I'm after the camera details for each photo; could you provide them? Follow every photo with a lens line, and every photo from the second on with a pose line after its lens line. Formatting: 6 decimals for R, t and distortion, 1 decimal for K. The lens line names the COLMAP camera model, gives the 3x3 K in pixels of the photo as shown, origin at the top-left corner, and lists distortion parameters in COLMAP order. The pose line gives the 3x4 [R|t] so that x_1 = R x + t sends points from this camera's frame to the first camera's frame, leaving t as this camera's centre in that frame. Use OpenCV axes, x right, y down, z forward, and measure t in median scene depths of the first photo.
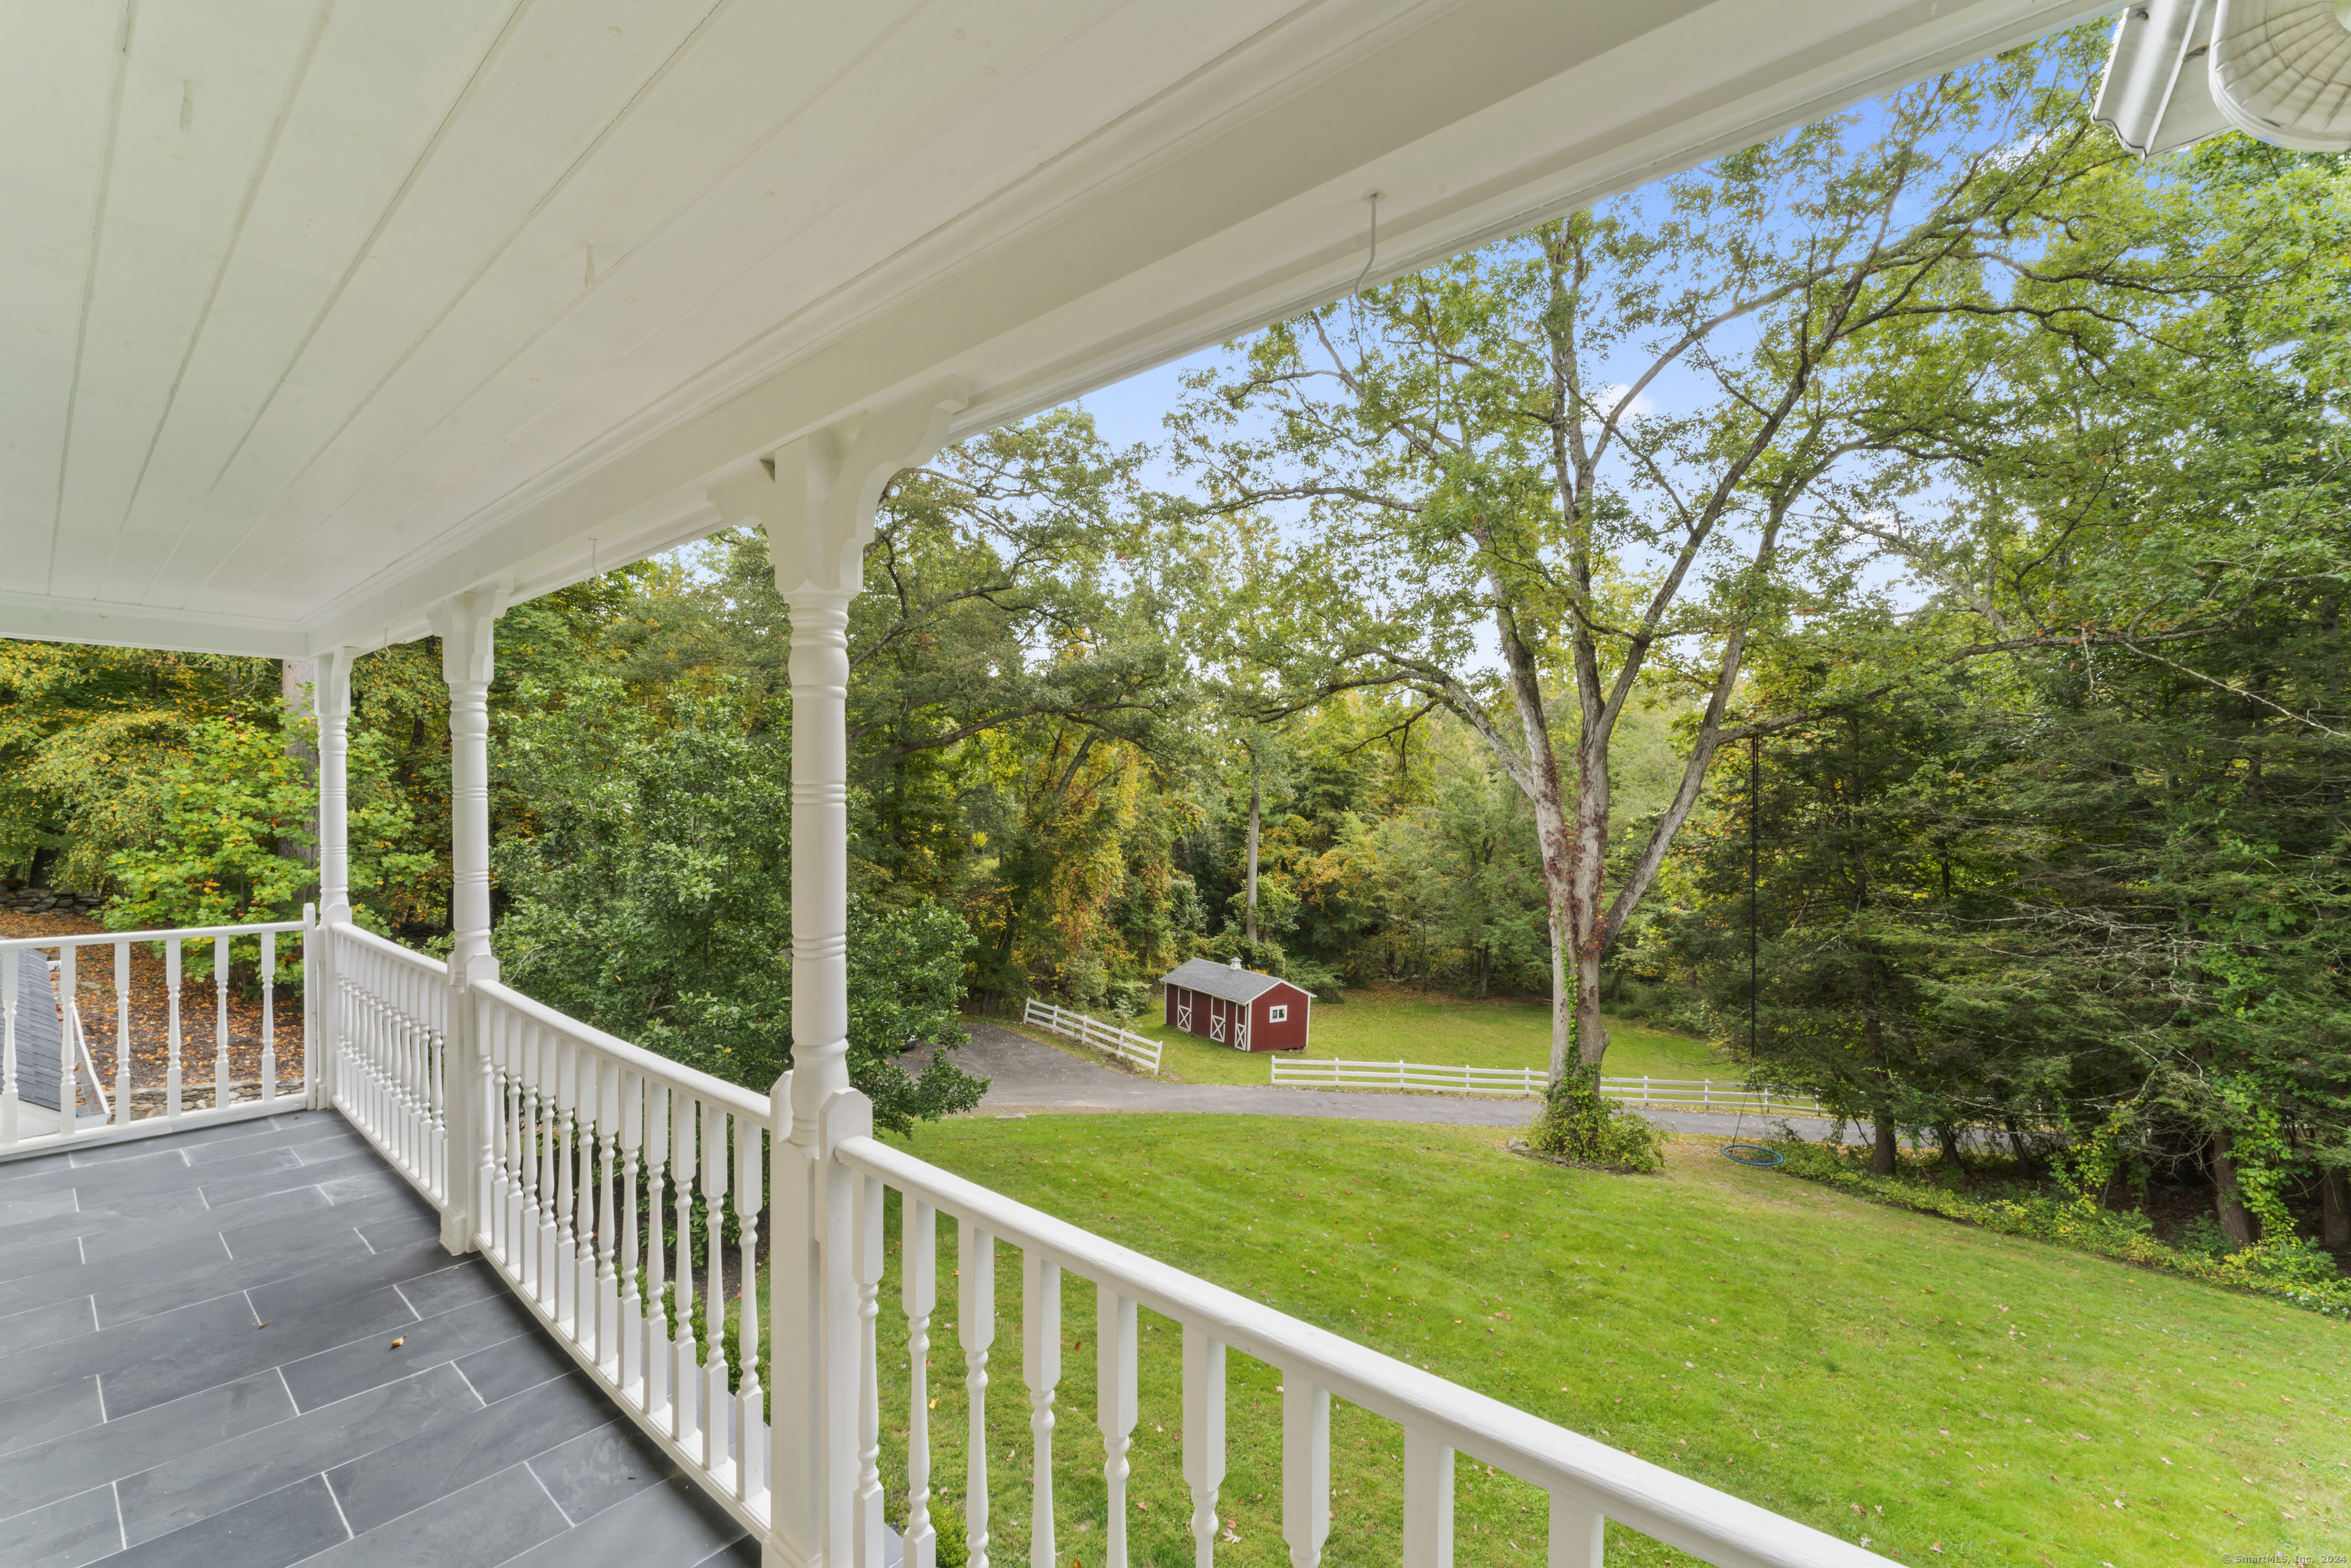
lens RADIAL K [[941.2, 0, 1183.0], [0, 941.2, 799.1], [0, 0, 1]] dist [0.004520, -0.000550]
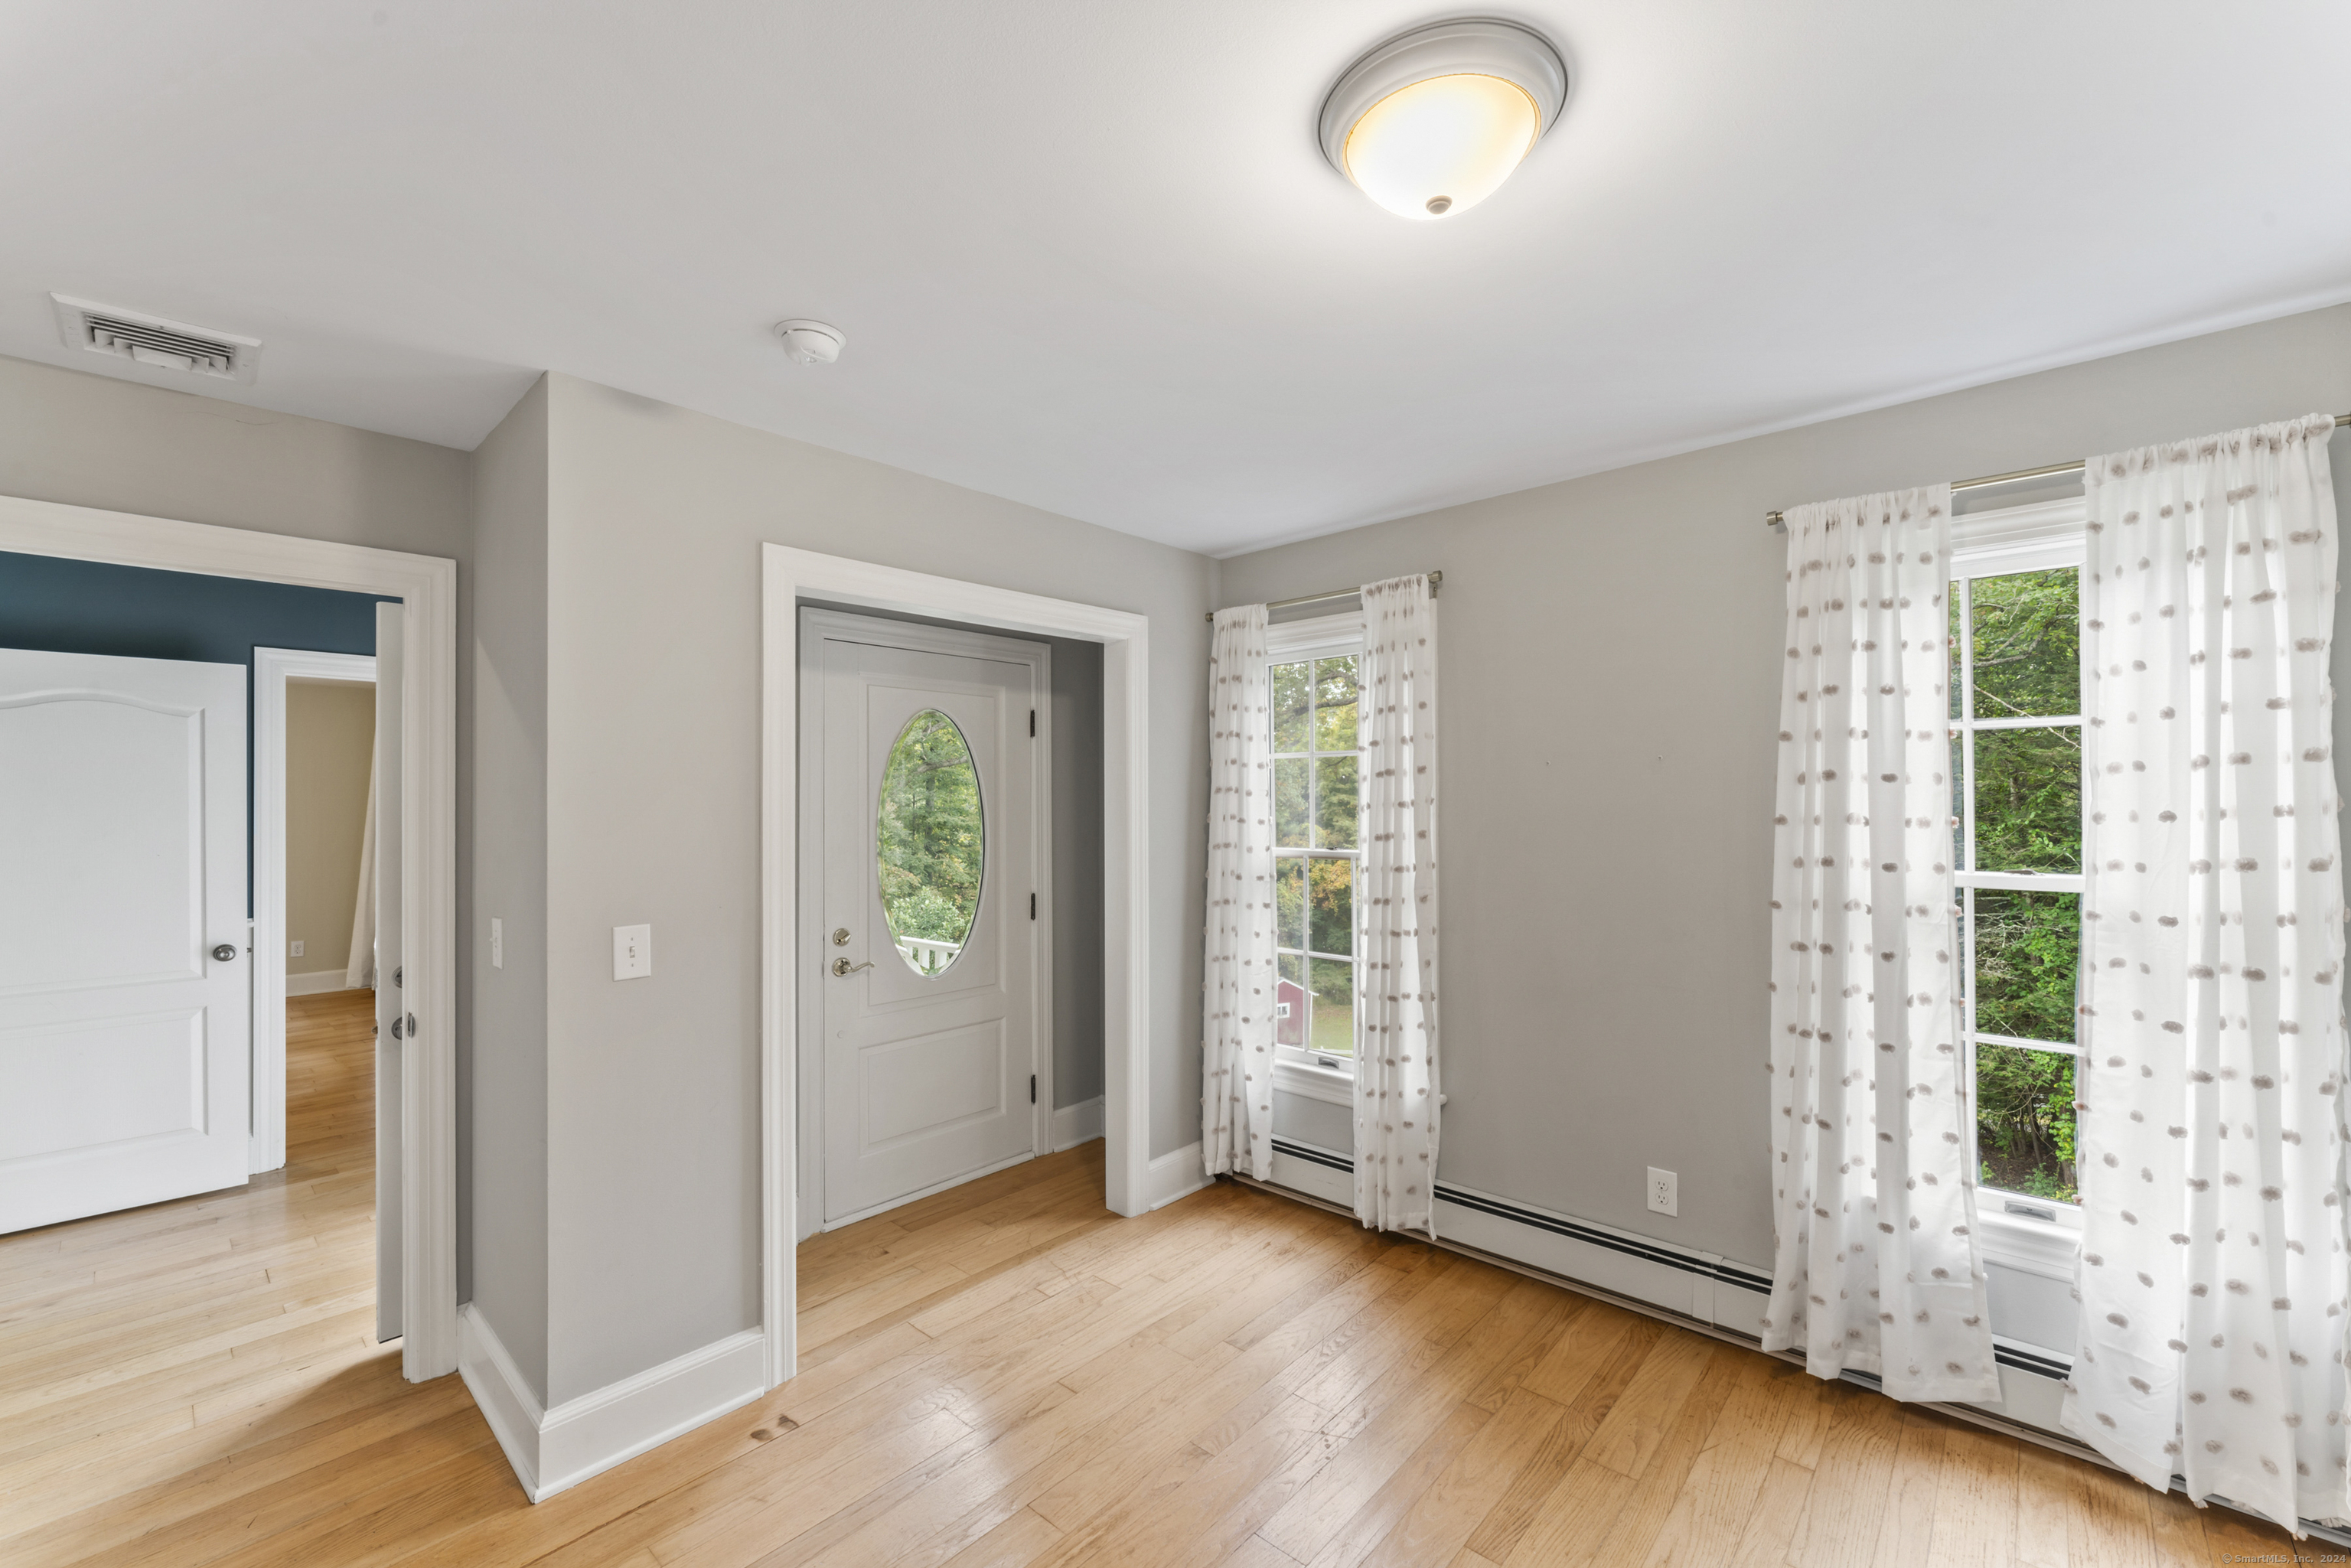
lens RADIAL K [[941.2, 0, 1180.8], [0, 941.2, 801.1], [0, 0, 1]] dist [0.004520, -0.000550]
pose [[0.999051, -0.008273, -0.042771, 0.034528], [0.007898, 0.999929, -0.008934, -0.000220], [0.042842, 0.008587, 0.999045, -0.070521]]
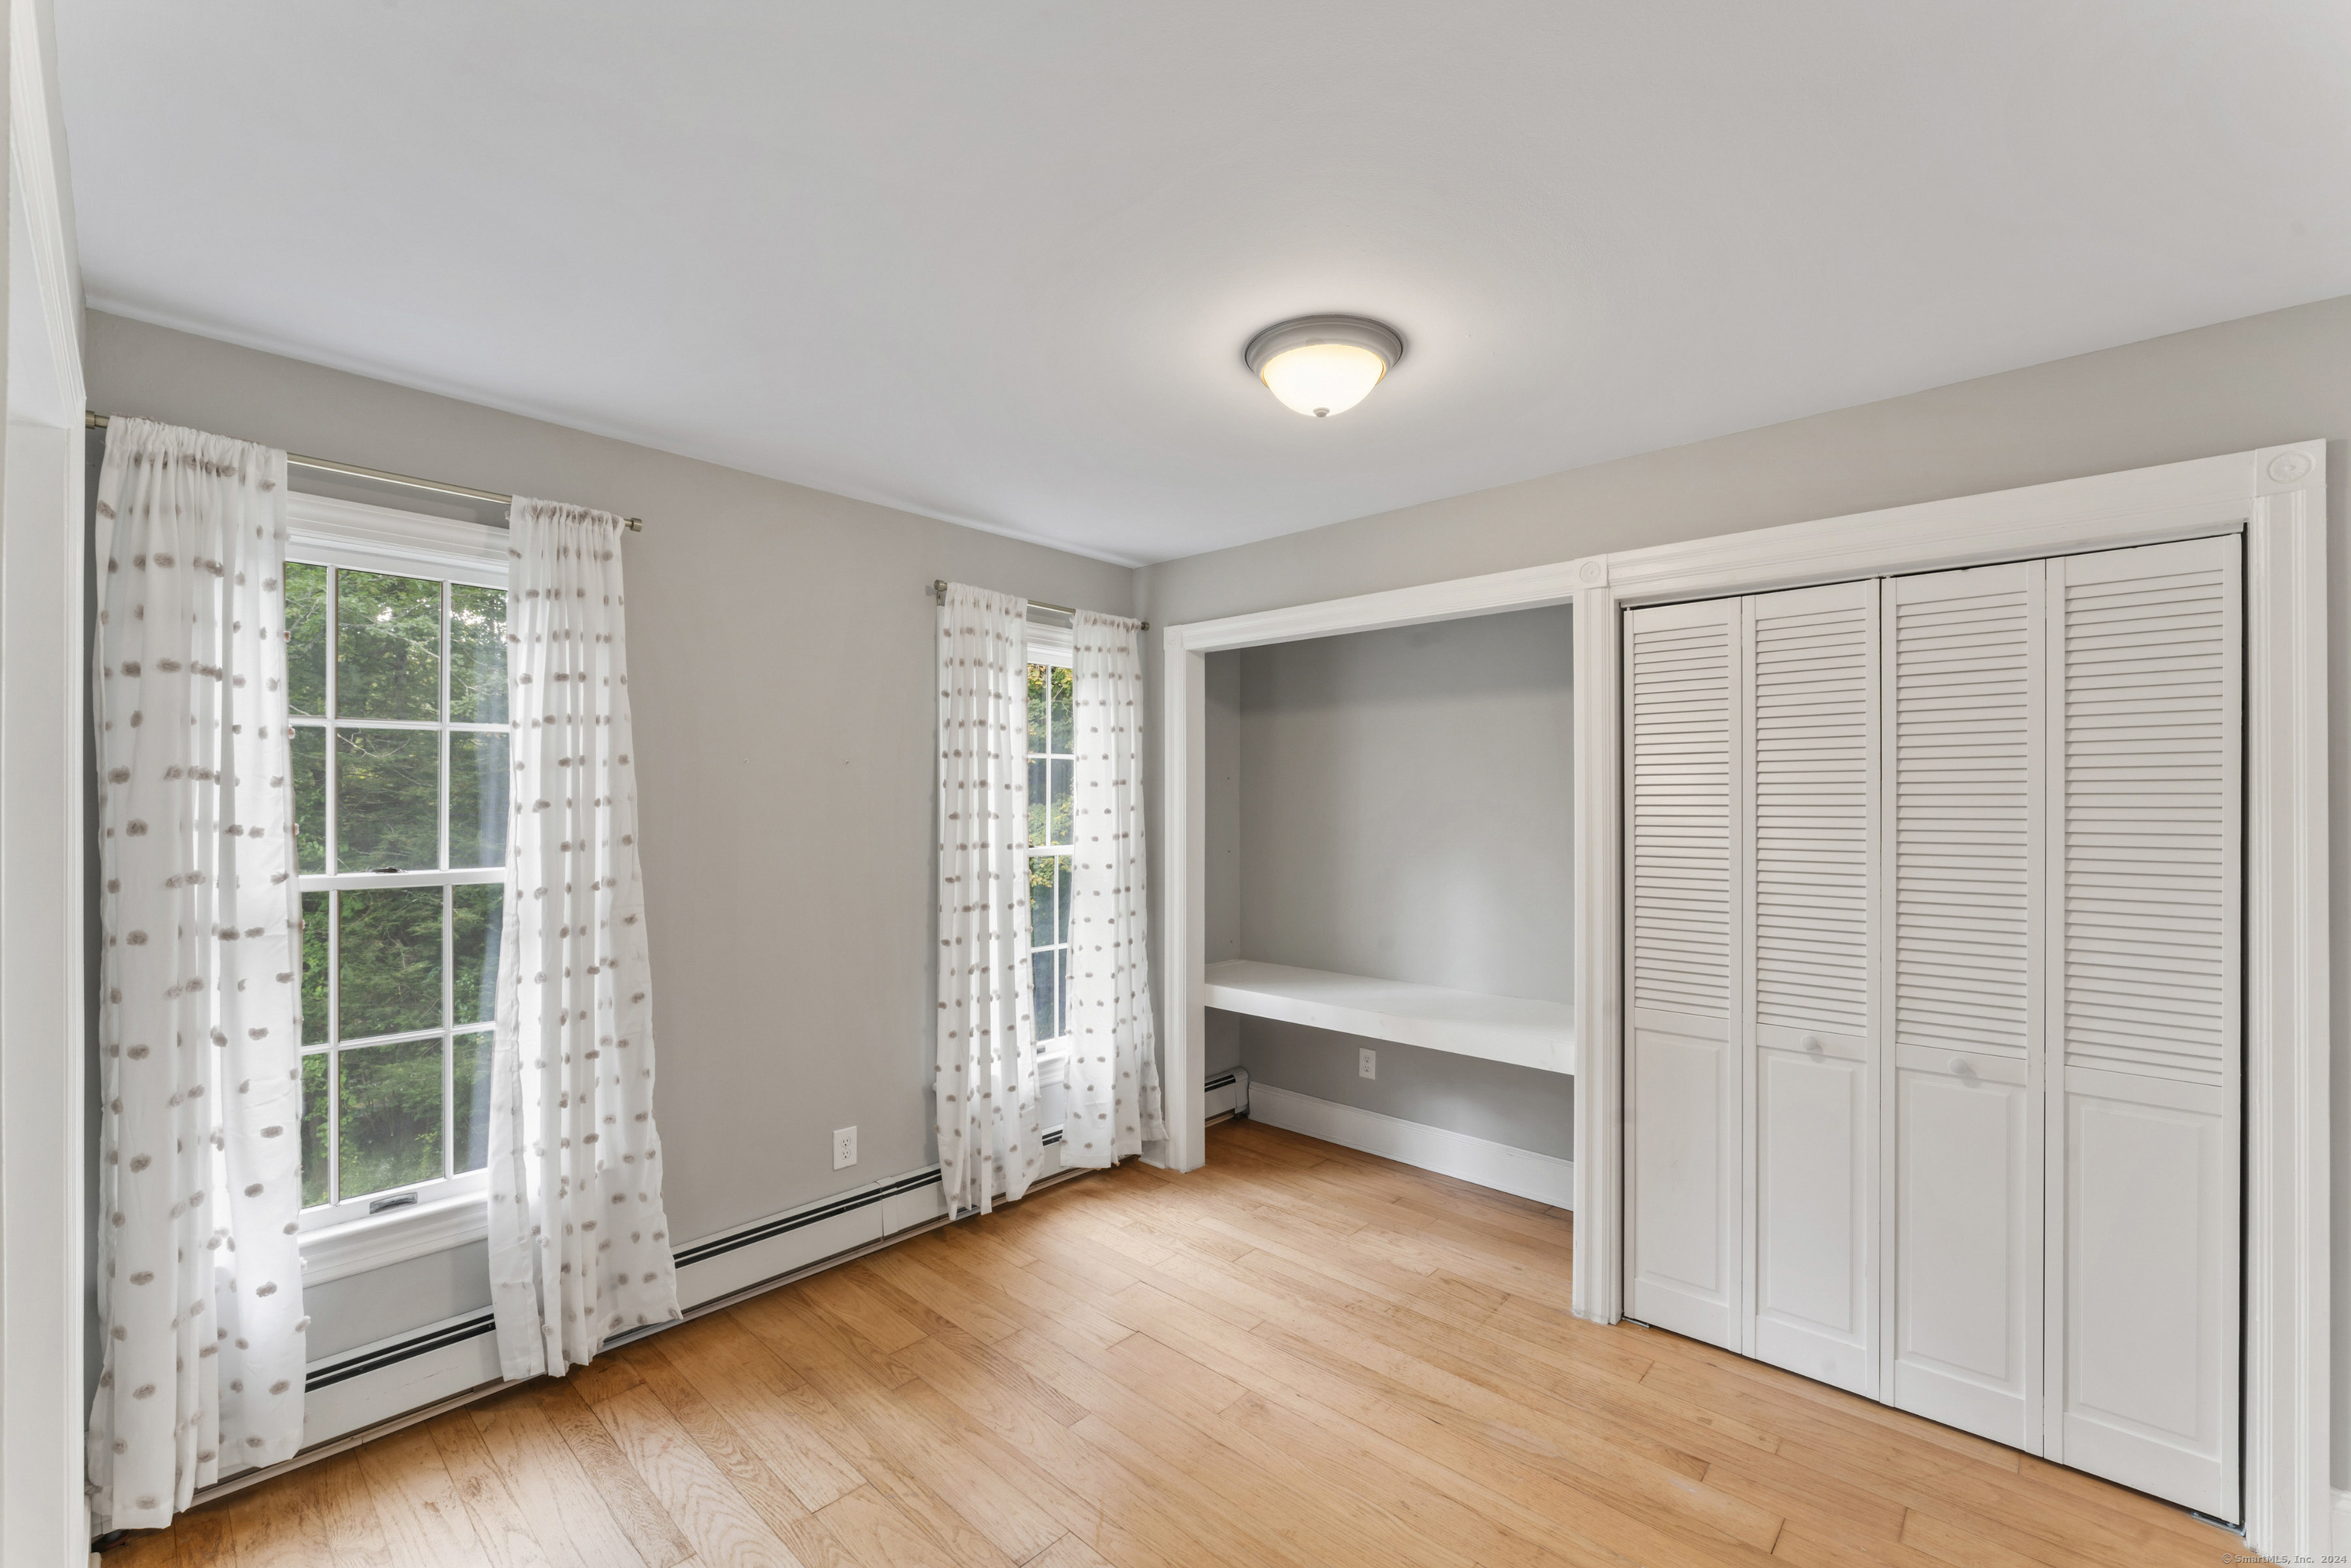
lens RADIAL K [[941.2, 0, 1221.7], [0, 941.2, 794.2], [0, 0, 1]] dist [0.004520, -0.000550]
pose [[0.055635, 0.005622, 0.998435, -0.300487], [0.002328, 0.999981, -0.005760, -0.002877], [-0.998448, 0.002644, 0.055621, 0.199728]]
